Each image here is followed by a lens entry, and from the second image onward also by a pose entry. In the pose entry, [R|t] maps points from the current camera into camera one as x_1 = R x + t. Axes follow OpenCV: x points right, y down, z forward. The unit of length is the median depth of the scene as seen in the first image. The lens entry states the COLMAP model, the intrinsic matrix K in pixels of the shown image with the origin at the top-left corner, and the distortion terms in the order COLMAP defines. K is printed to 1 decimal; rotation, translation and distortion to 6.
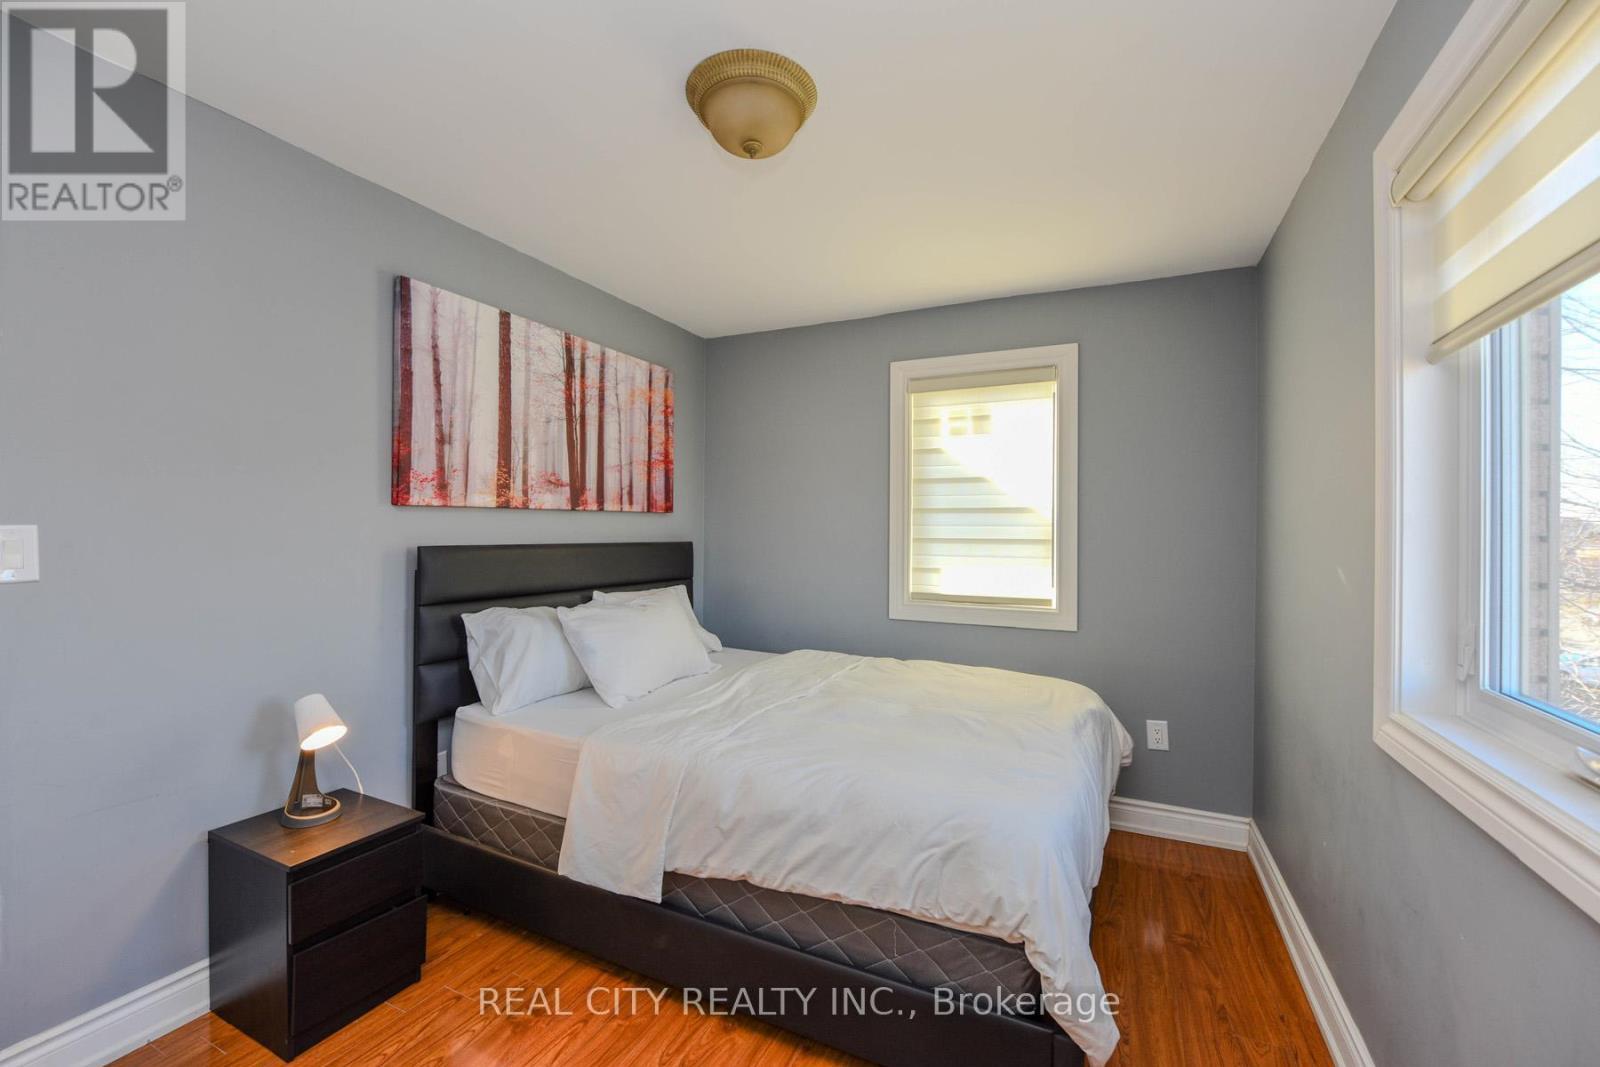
lens RADIAL K [[636.1, 0, 796.6], [0, 636.1, 533.4], [0, 0, 1]] dist [-0.016310, -0.000139]
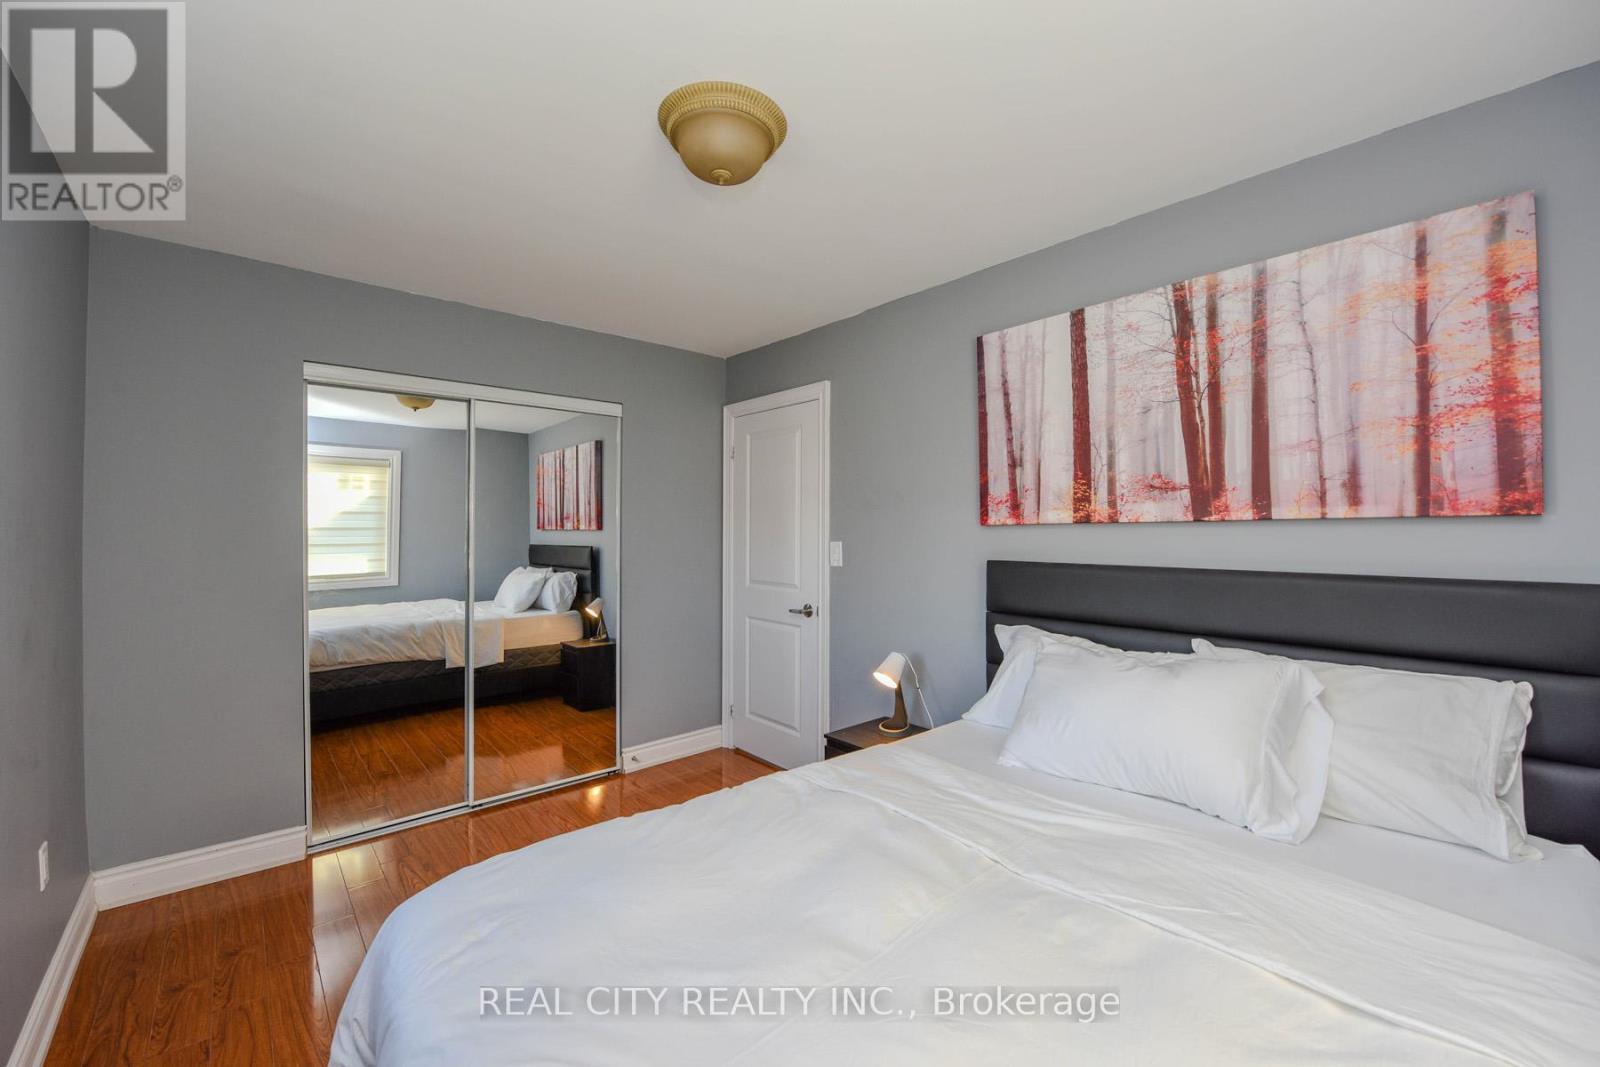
lens RADIAL K [[636.1, 0, 796.6], [0, 636.1, 533.4], [0, 0, 1]] dist [-0.016310, -0.000139]
pose [[-0.374305, -0.005803, -0.927288, 0.520601], [-0.007721, 0.999965, -0.003141, -0.018979], [0.927274, 0.005984, -0.374336, 0.927780]]
